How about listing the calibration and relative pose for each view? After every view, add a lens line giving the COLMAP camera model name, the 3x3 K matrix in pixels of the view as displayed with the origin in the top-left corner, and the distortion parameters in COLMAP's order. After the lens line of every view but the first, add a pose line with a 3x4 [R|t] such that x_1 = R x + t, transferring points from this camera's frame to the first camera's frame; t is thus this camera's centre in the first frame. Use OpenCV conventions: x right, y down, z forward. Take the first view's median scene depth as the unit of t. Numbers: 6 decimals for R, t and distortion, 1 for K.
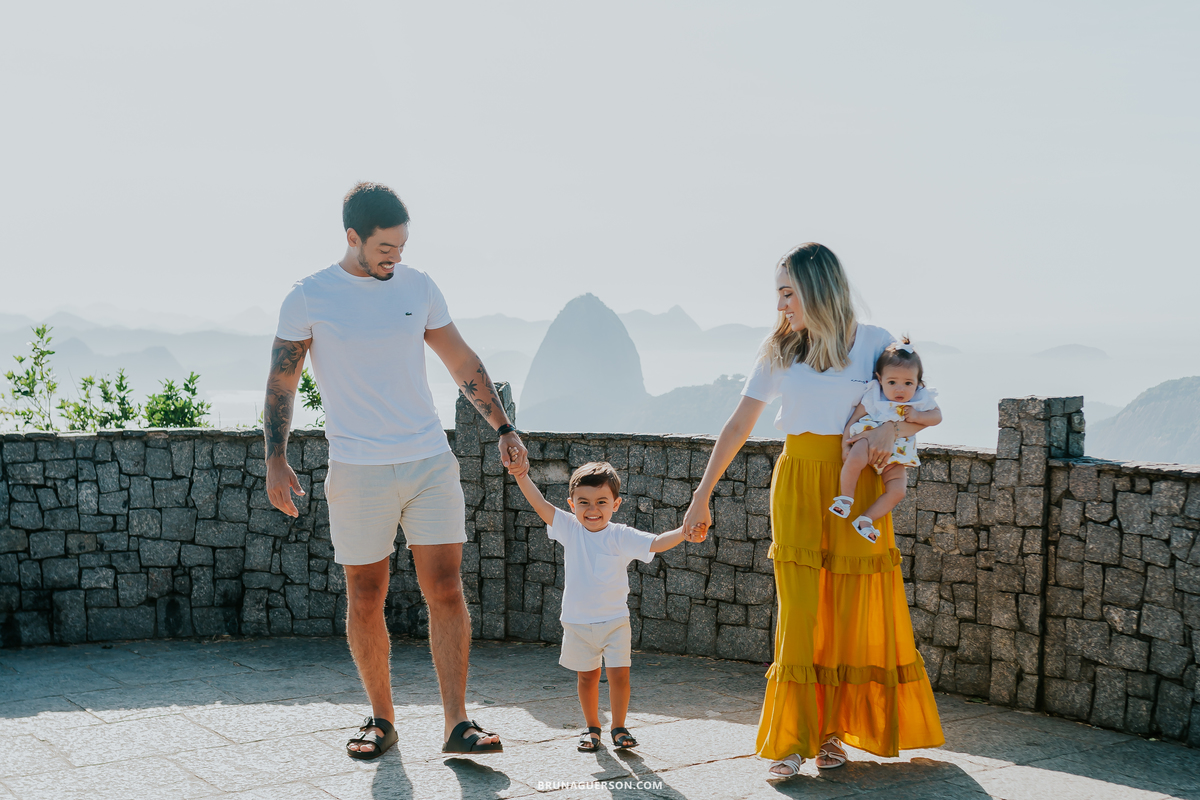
lens RADIAL K [[2021.6, 0, 589.4], [0, 2021.6, 599.5], [0, 0, 1]] dist [-0.003292, 0.000000]
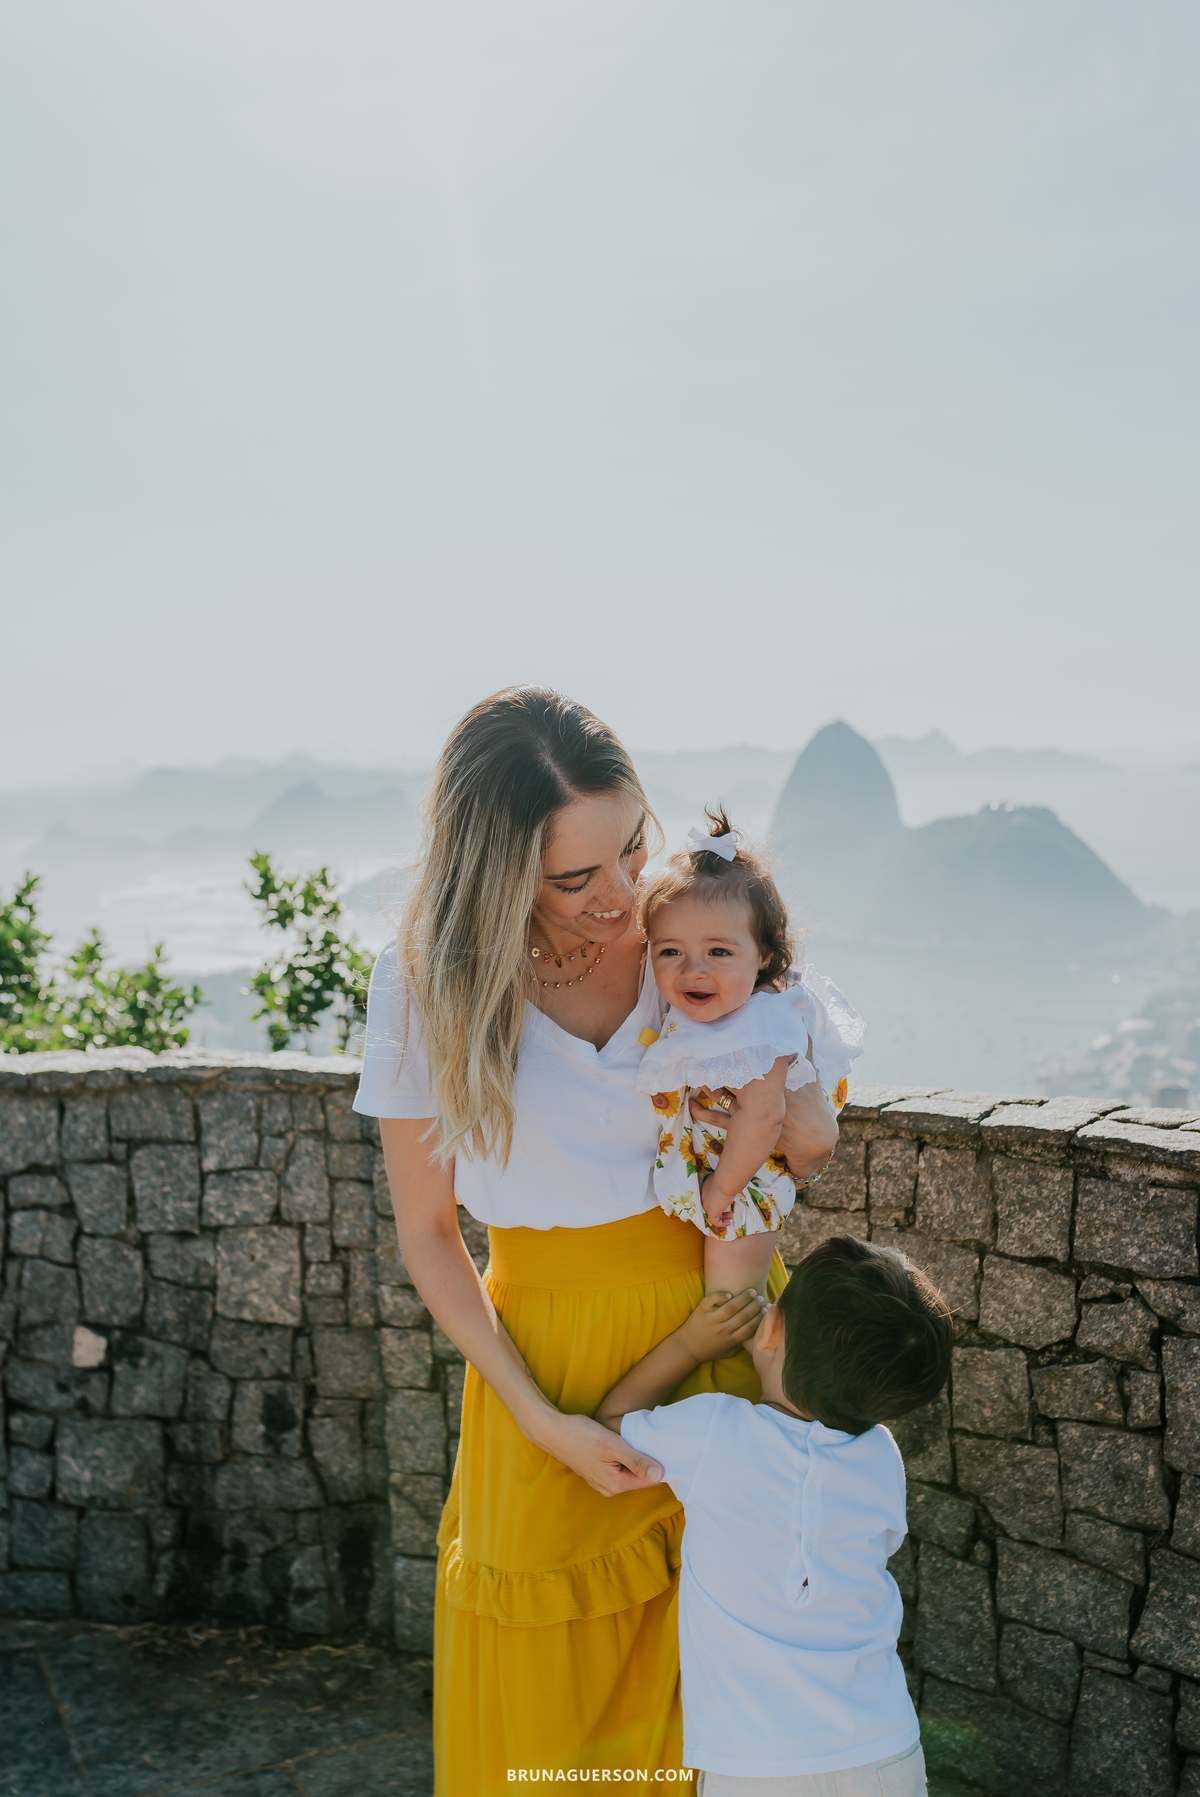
lens RADIAL K [[1863.2, 0, 591.2], [0, 1863.2, 912.7], [0, 0, 1]] dist [-0.005454, 0.000000]
pose [[0.990255, -0.016164, -0.138324, 0.016912], [0.009091, 0.998626, -0.051612, -0.094313], [0.138968, 0.049852, 0.989041, 0.679445]]
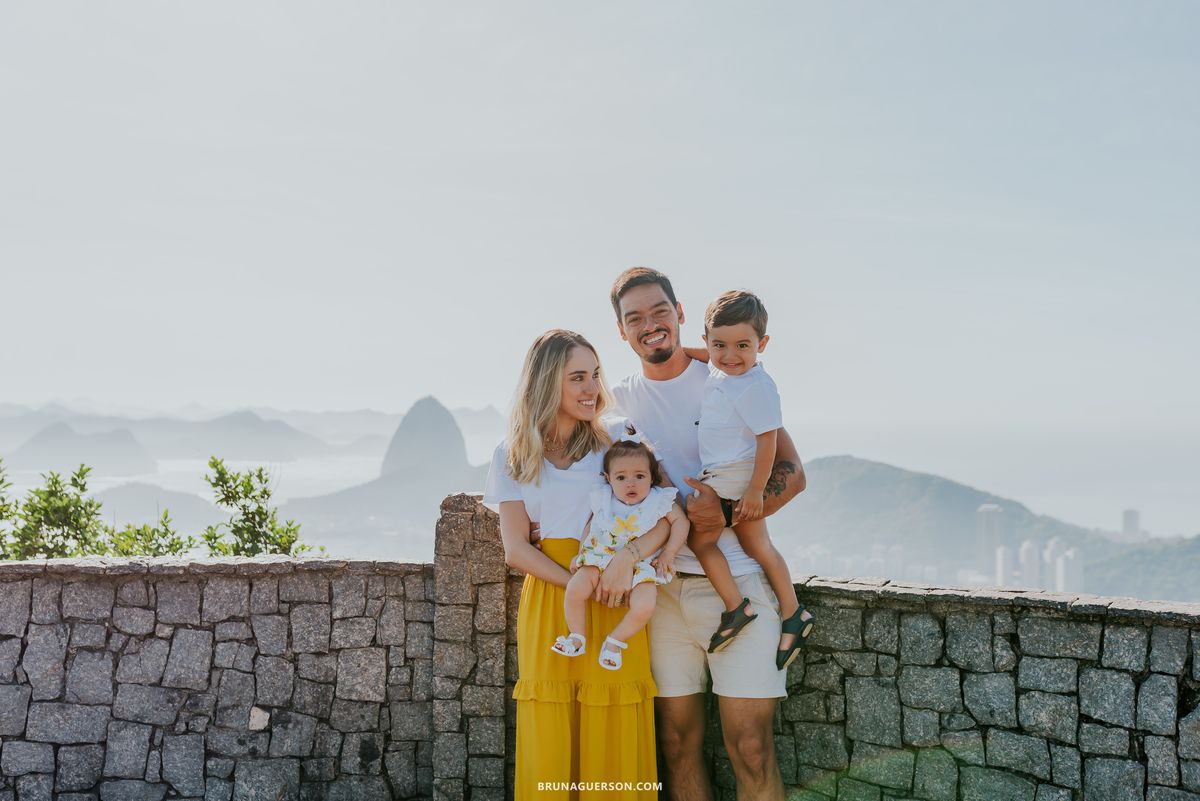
lens RADIAL K [[1244.2, 0, 568.6], [0, 1244.2, 395.6], [0, 0, 1]] dist [-0.005454, 0.000000]
pose [[0.992280, 0.013840, 0.123247, -0.073360], [0.005135, 0.988317, -0.152325, -0.075723], [-0.123915, 0.151782, 0.980616, 0.574238]]
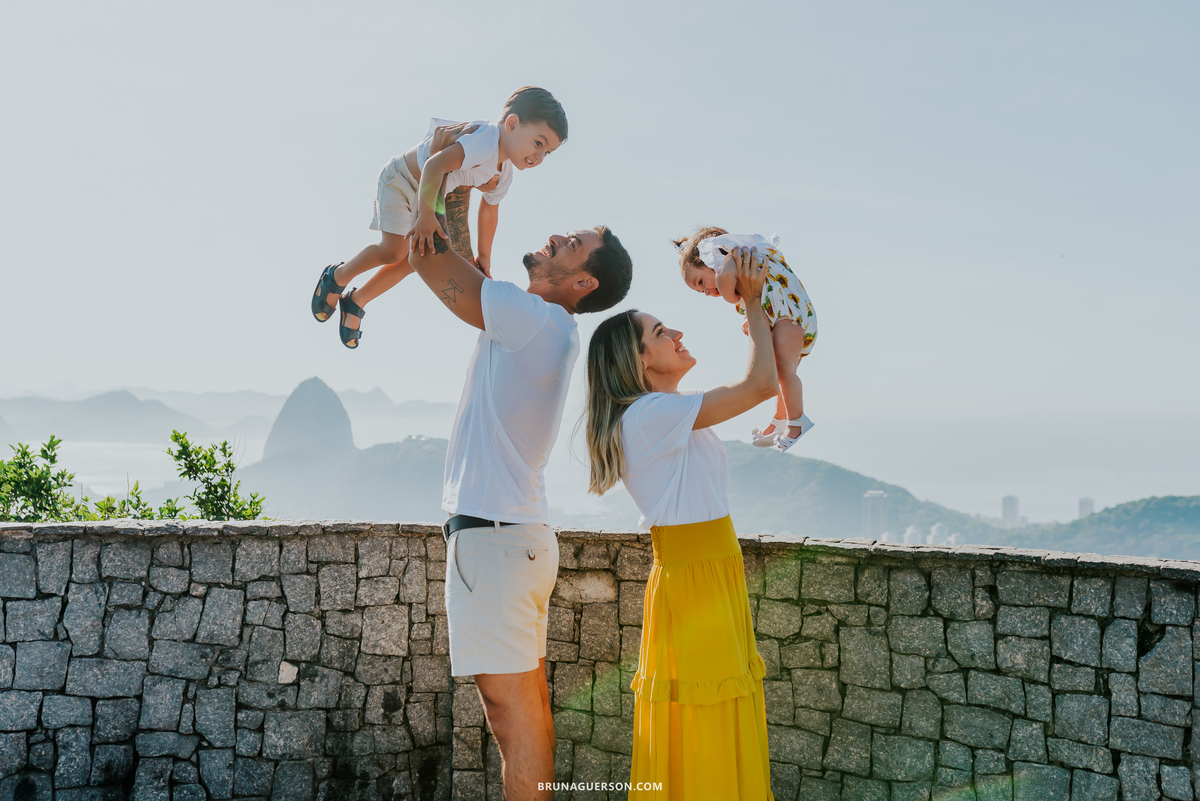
lens RADIAL K [[1244.2, 0, 550.8], [0, 1244.2, 373.6], [0, 0, 1]] dist [-0.005454, 0.000000]
pose [[0.977720, 0.025315, 0.208382, -0.126496], [0.007936, 0.987534, -0.157207, -0.067405], [-0.209764, 0.155358, 0.965330, 0.551214]]
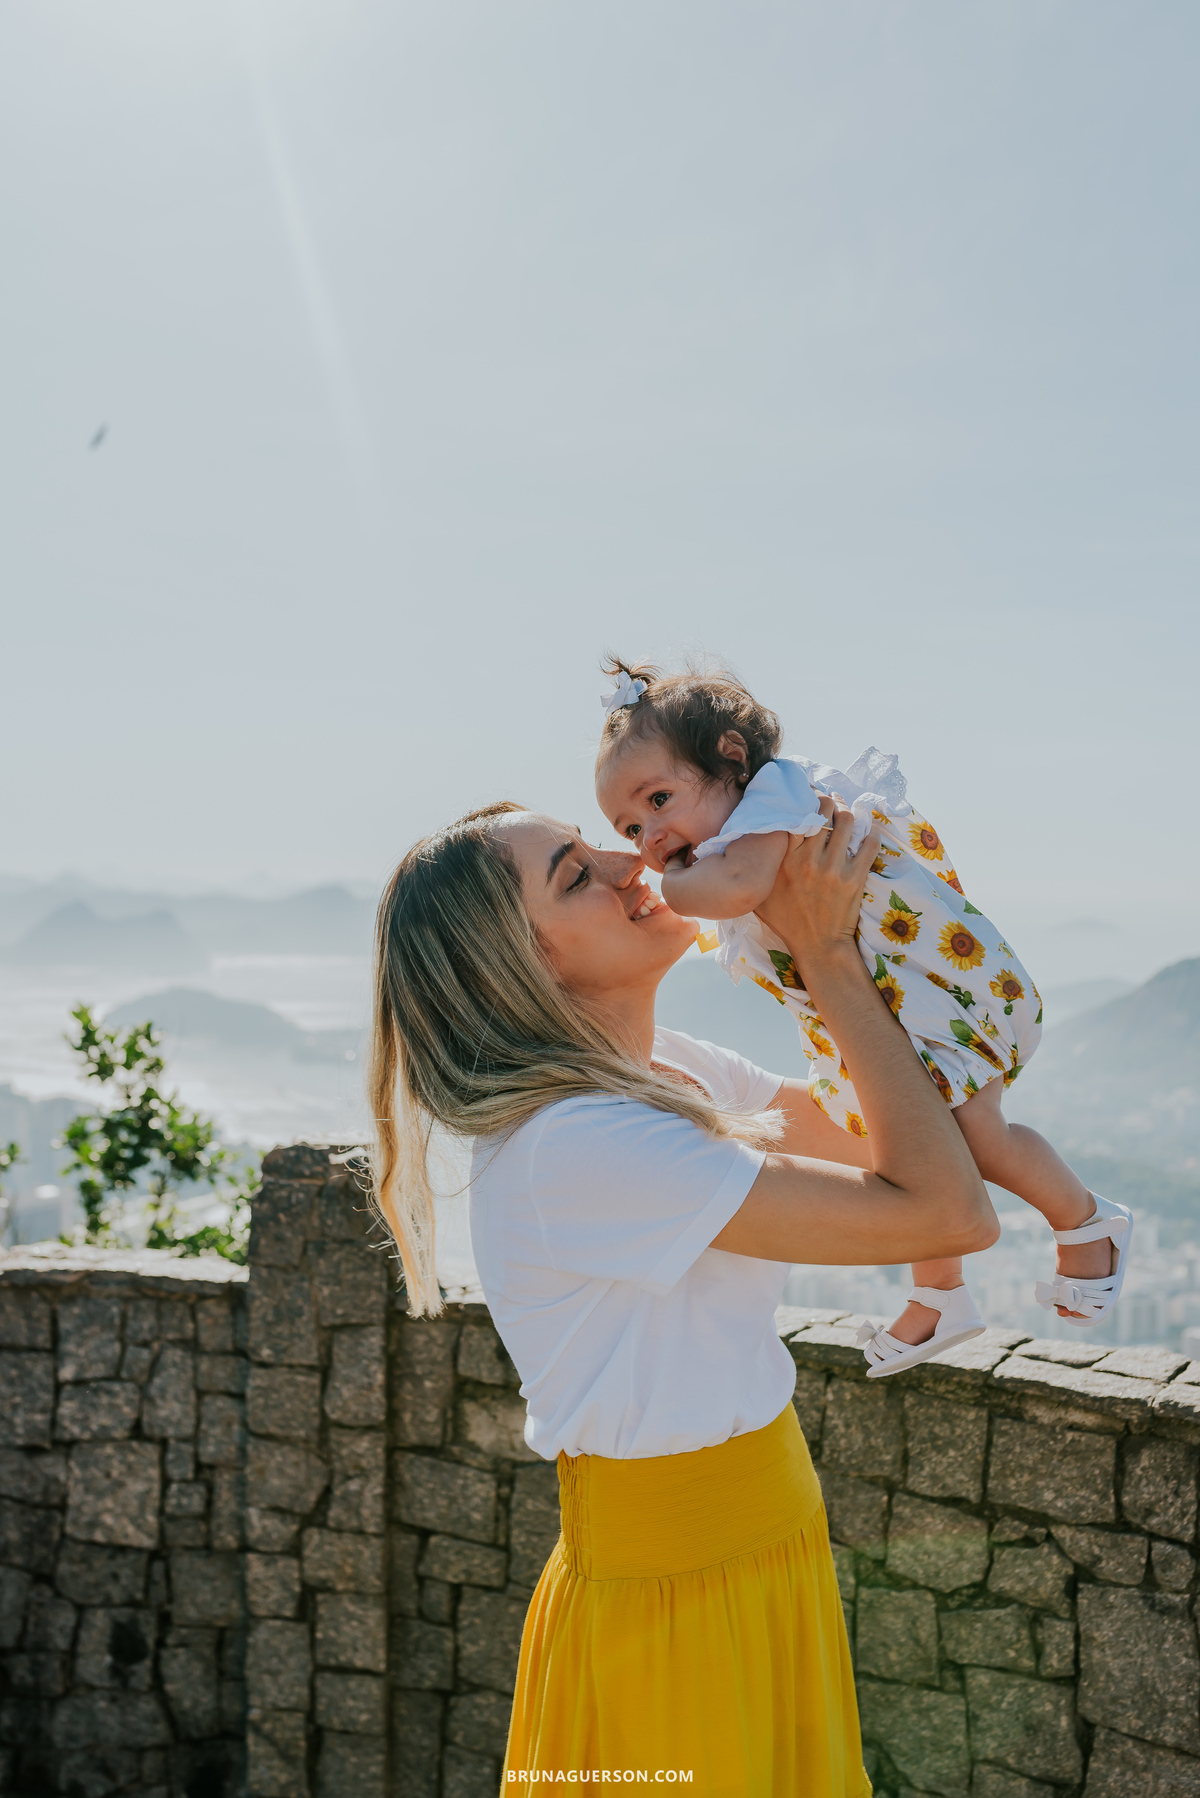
lens RADIAL K [[1769.6, 0, 590.6], [0, 1769.6, 904.6], [0, 0, 1]] dist [-0.007326, 0.000000]
pose [[0.999911, 0.012480, -0.004712, -0.008539], [-0.012970, 0.992107, -0.124722, -0.109877], [0.003118, 0.124772, 0.992181, 0.695725]]
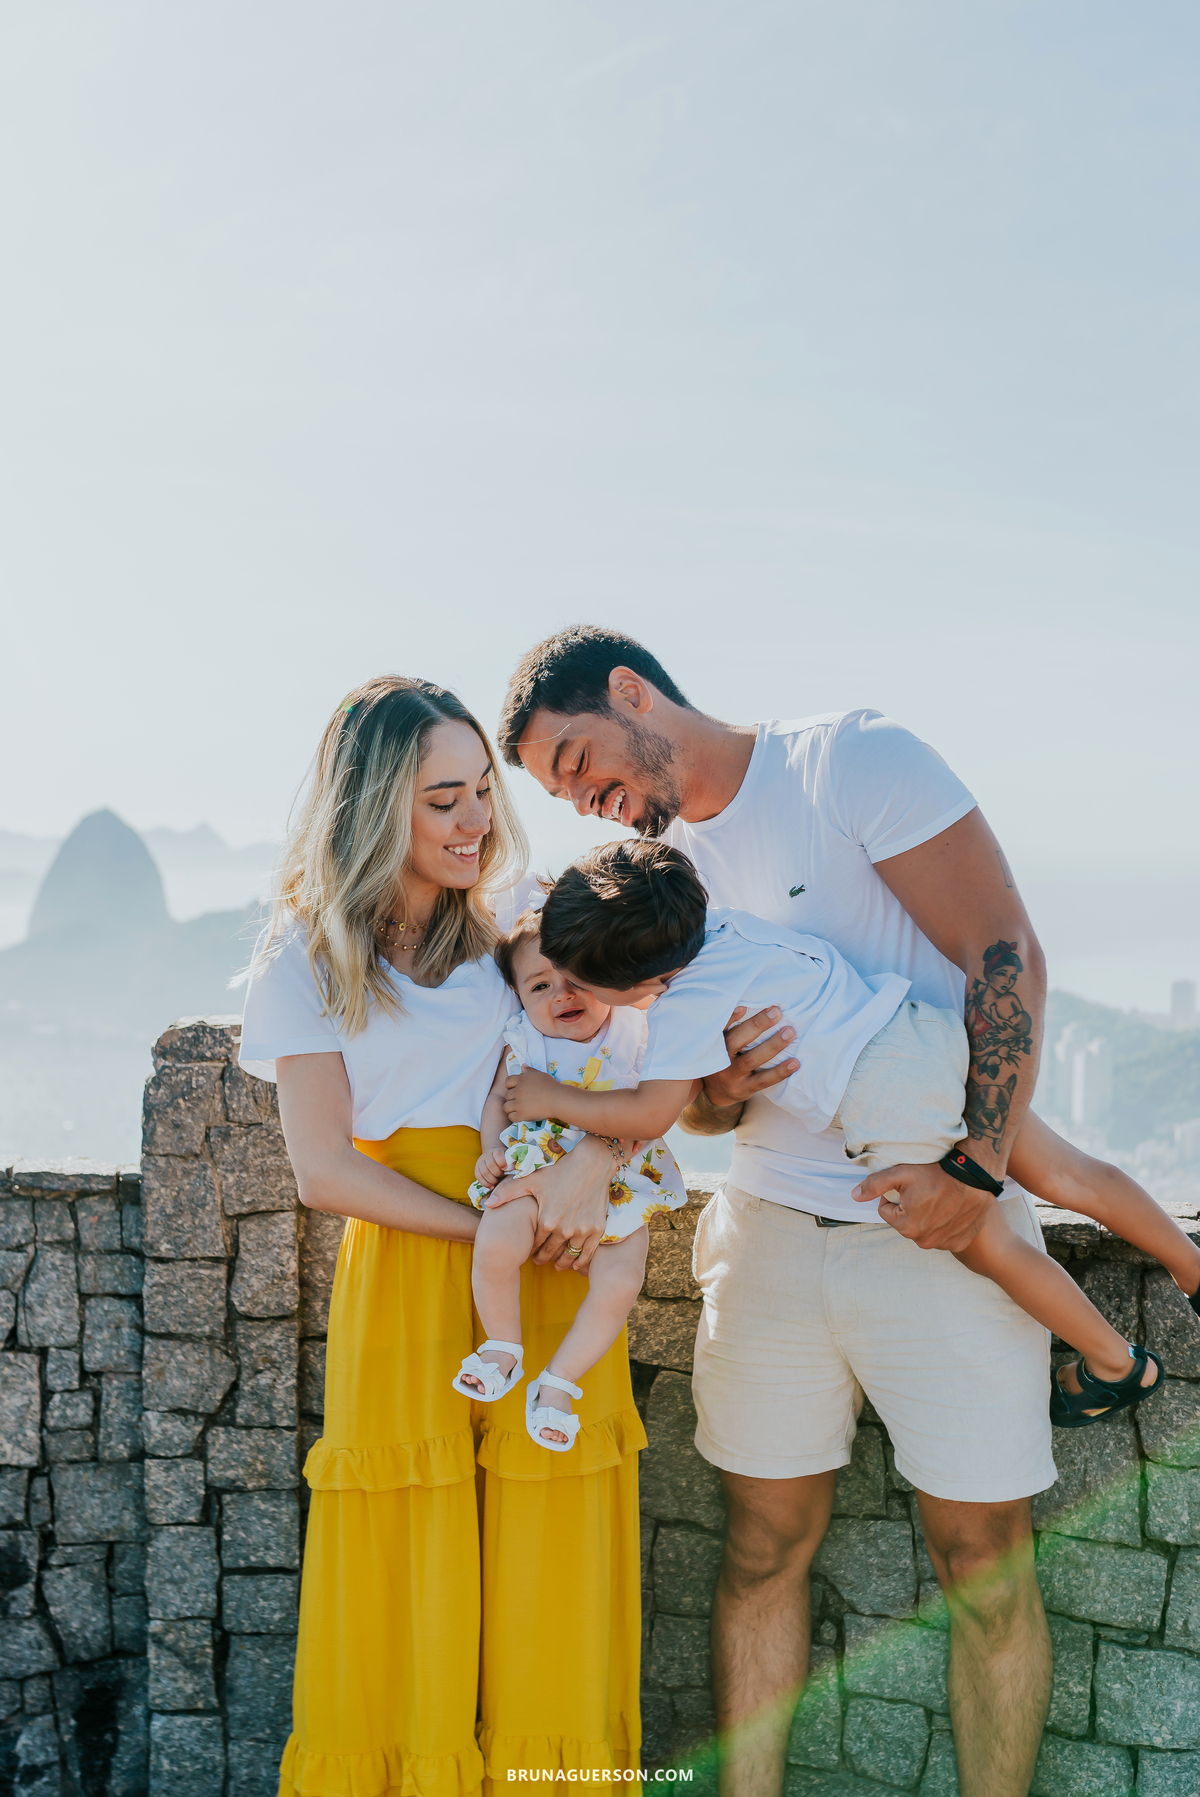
lens RADIAL K [[1863.2, 0, 533.9], [0, 1863.2, 979.3], [0, 0, 1]] dist [-0.005454, 0.000000]
pose [[0.971669, -0.007052, 0.236240, -0.074755], [0.021719, 0.997989, -0.059542, -0.095196], [-0.235345, 0.062986, 0.969869, 0.698967]]
